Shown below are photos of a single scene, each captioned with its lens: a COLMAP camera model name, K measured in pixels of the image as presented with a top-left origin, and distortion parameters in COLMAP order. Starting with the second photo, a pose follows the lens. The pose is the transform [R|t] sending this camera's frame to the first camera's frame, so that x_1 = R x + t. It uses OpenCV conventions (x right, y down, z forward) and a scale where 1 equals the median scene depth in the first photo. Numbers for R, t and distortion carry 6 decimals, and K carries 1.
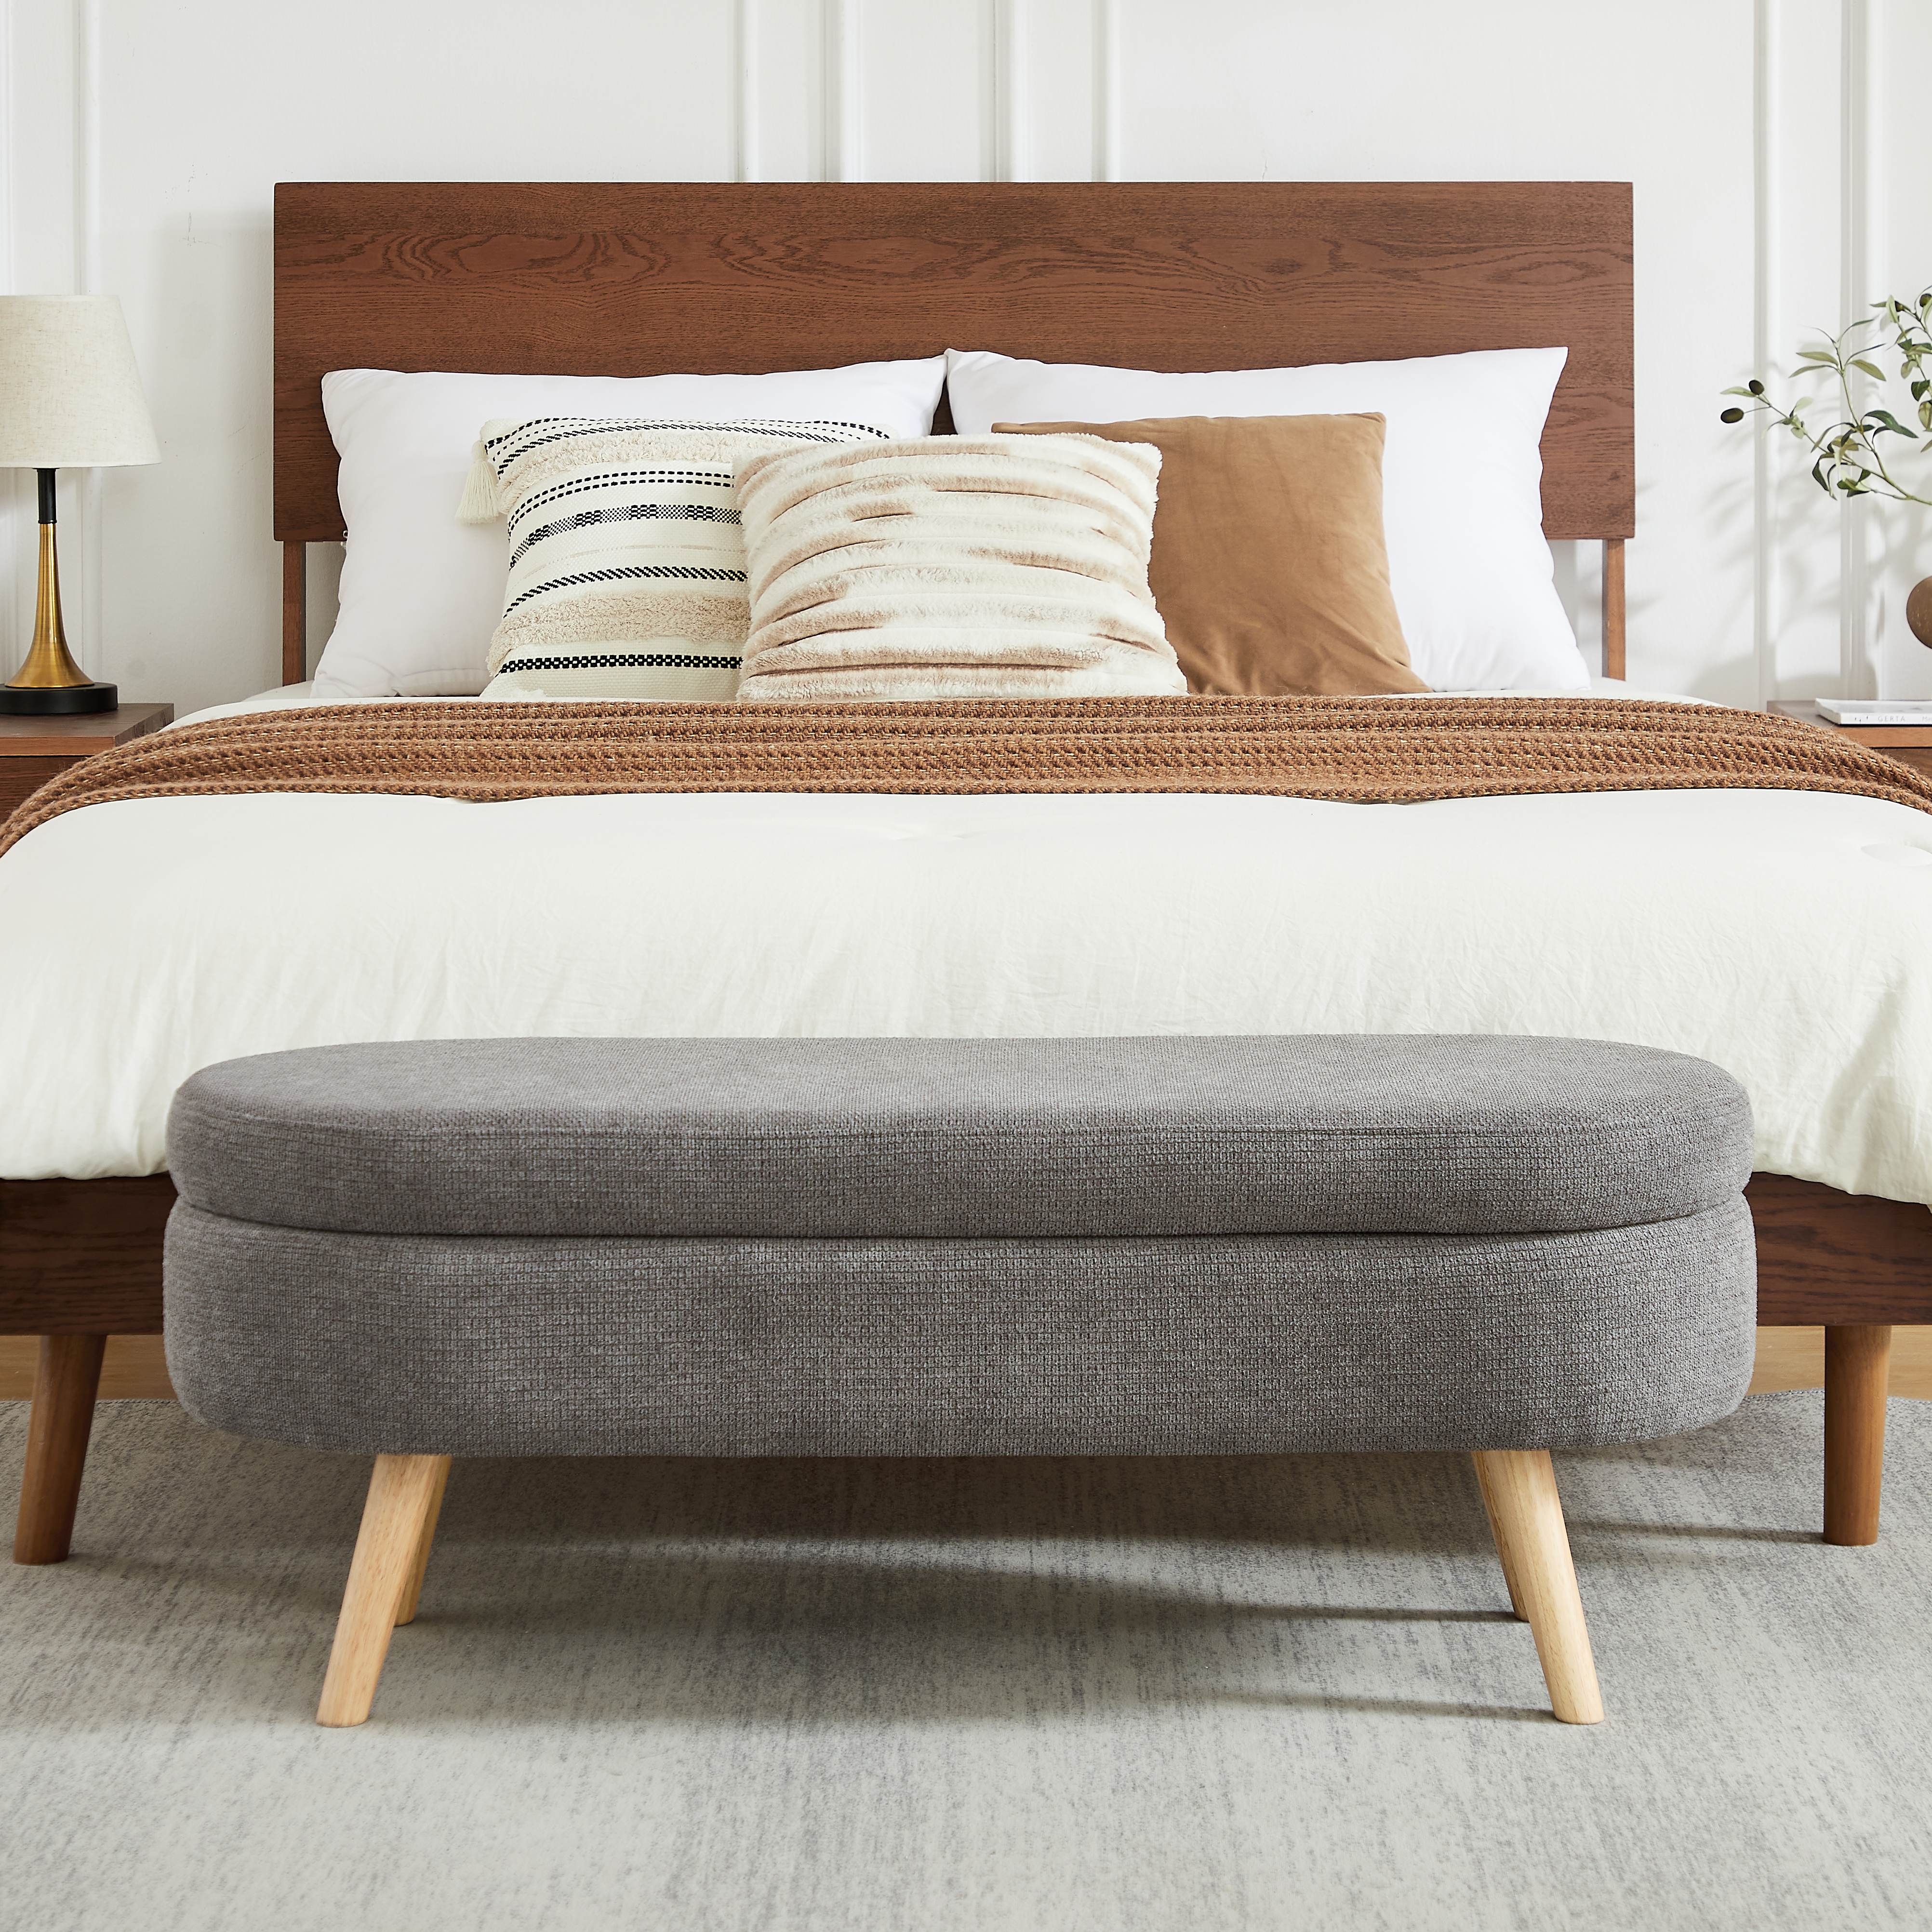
lens RADIAL K [[5630.1, 0, 960.1], [0, 5630.1, 1034.7], [0, 0, 1]] dist [0.062900, -0.688659]
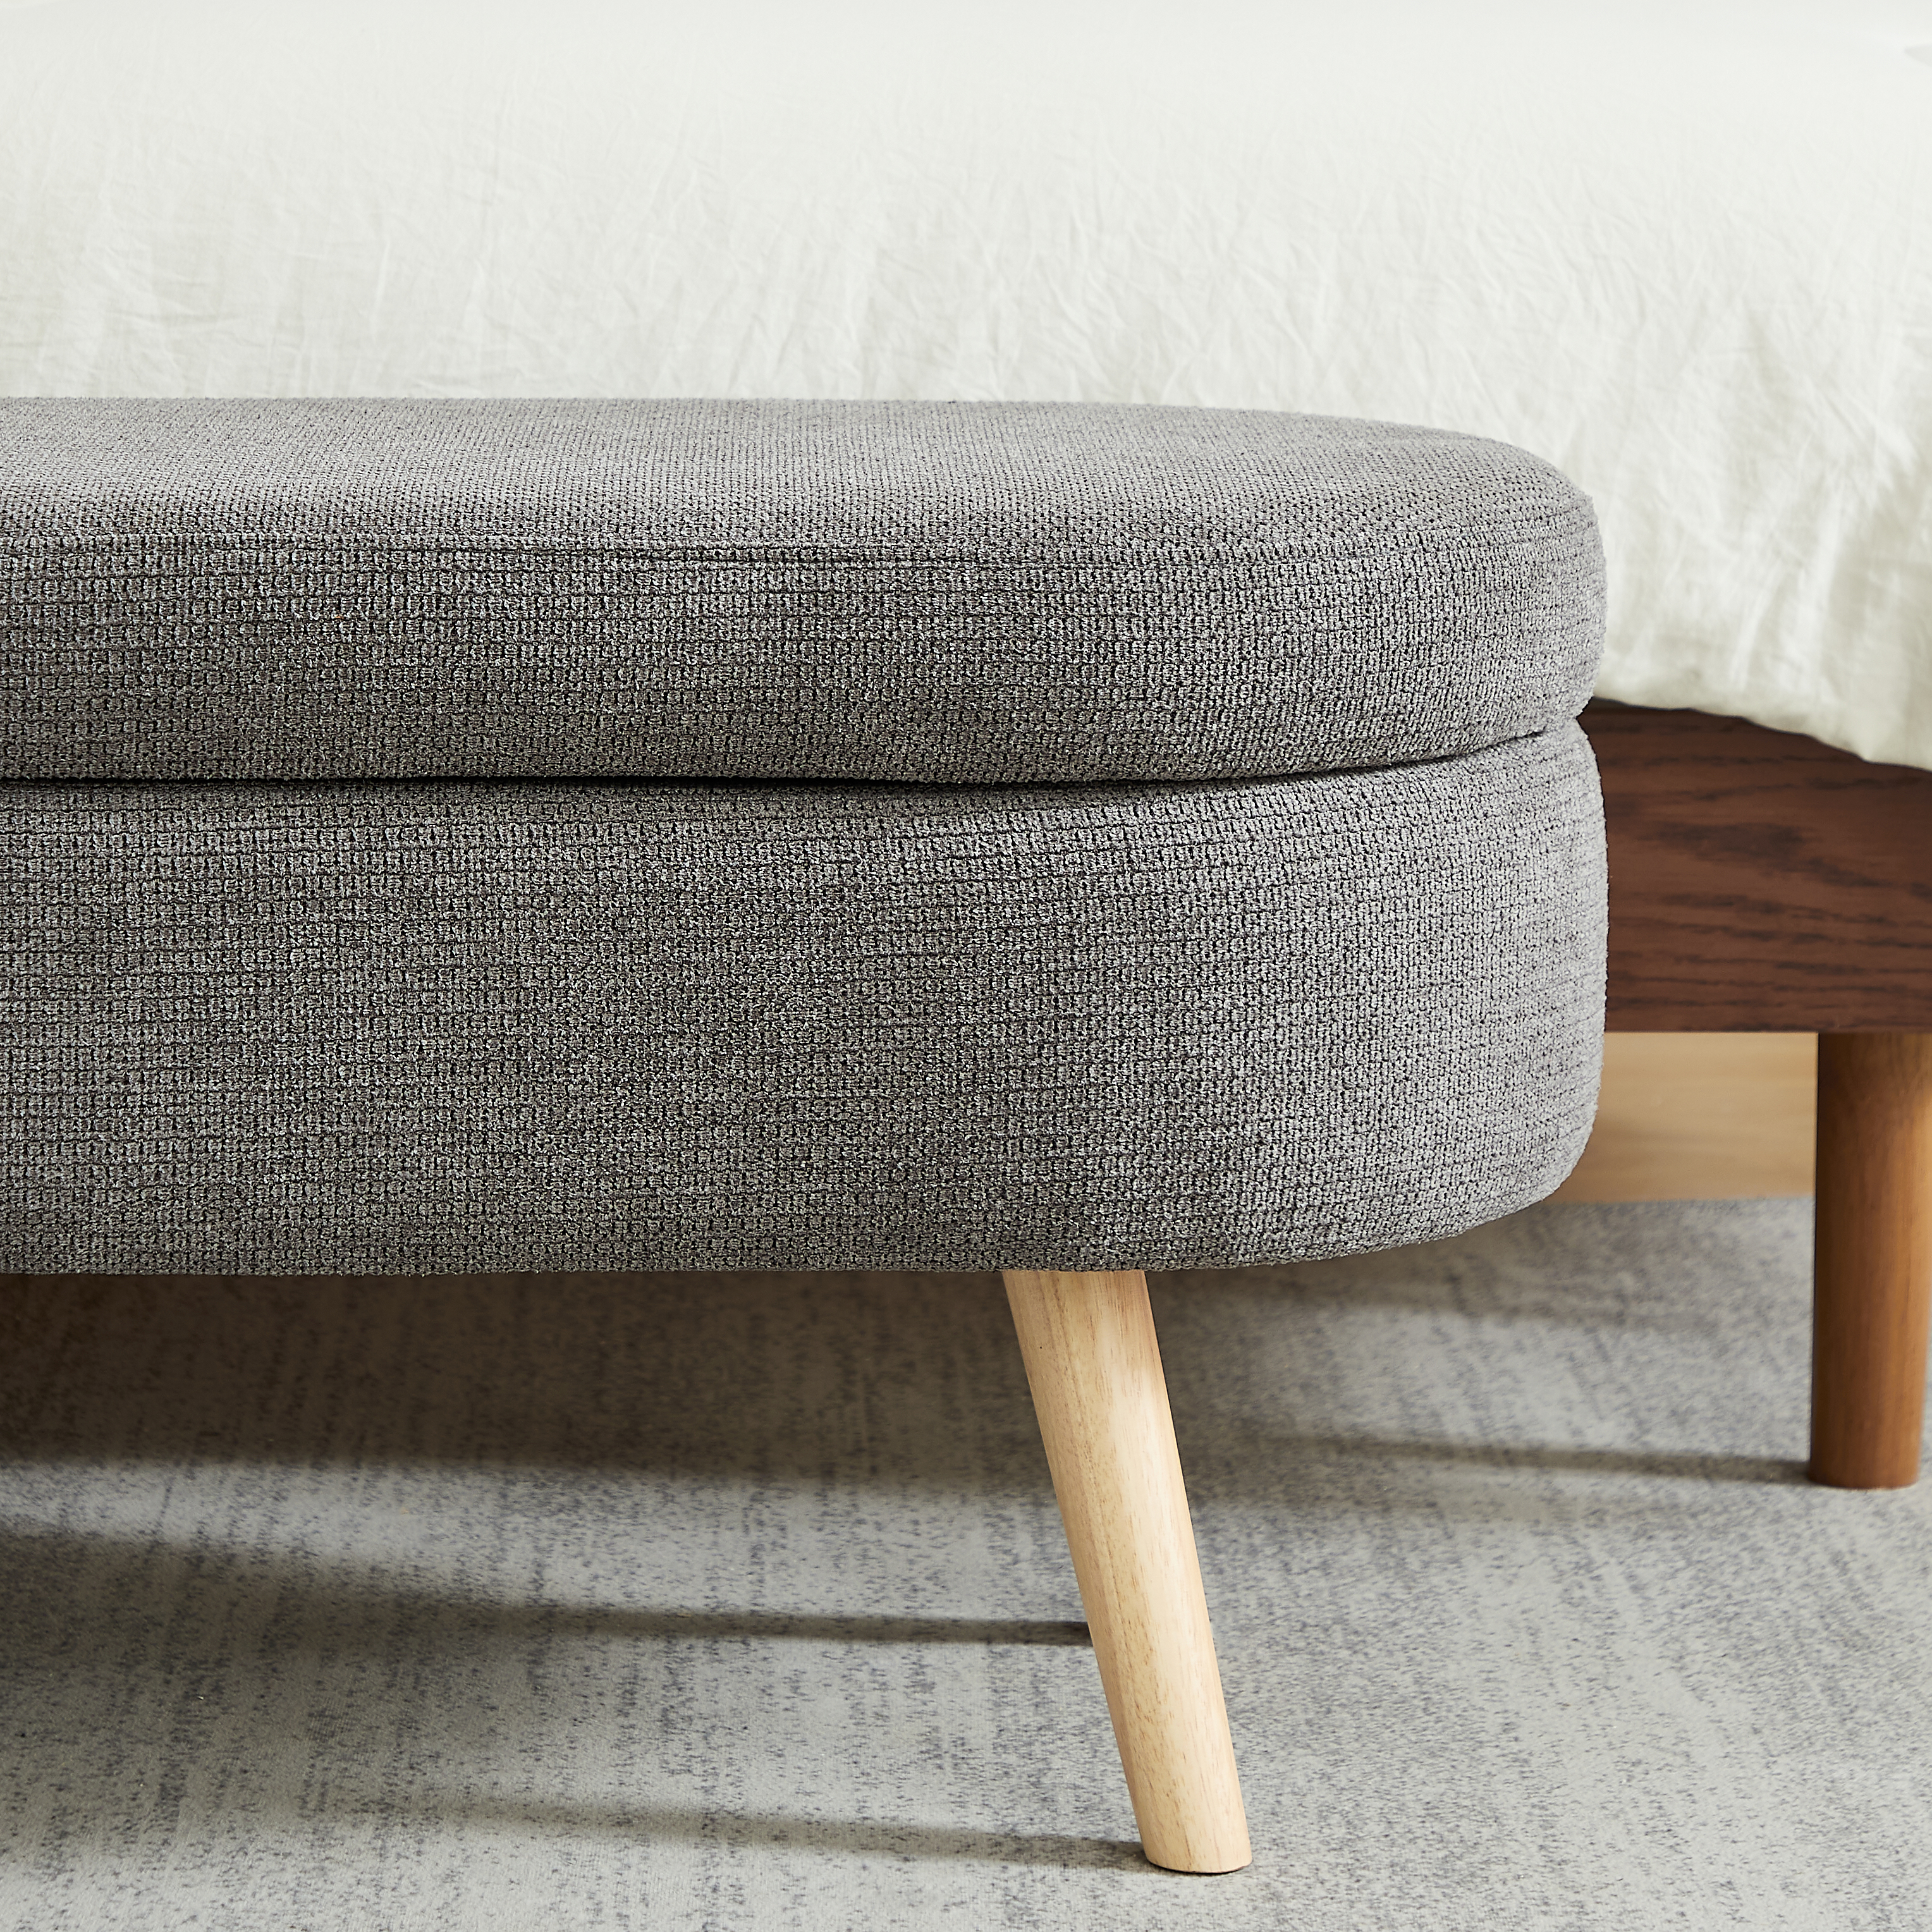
lens RADIAL K [[7723.7, 0, 966.0], [0, 7723.7, 966.0], [0, 0, 1]] dist [-0.092196, 2.271284]
pose [[0.999515, 0.009357, 0.029696, 0.062507], [-0.010014, 0.999706, 0.022062, 0.032756], [-0.029481, -0.022348, 0.999315, 0.350344]]
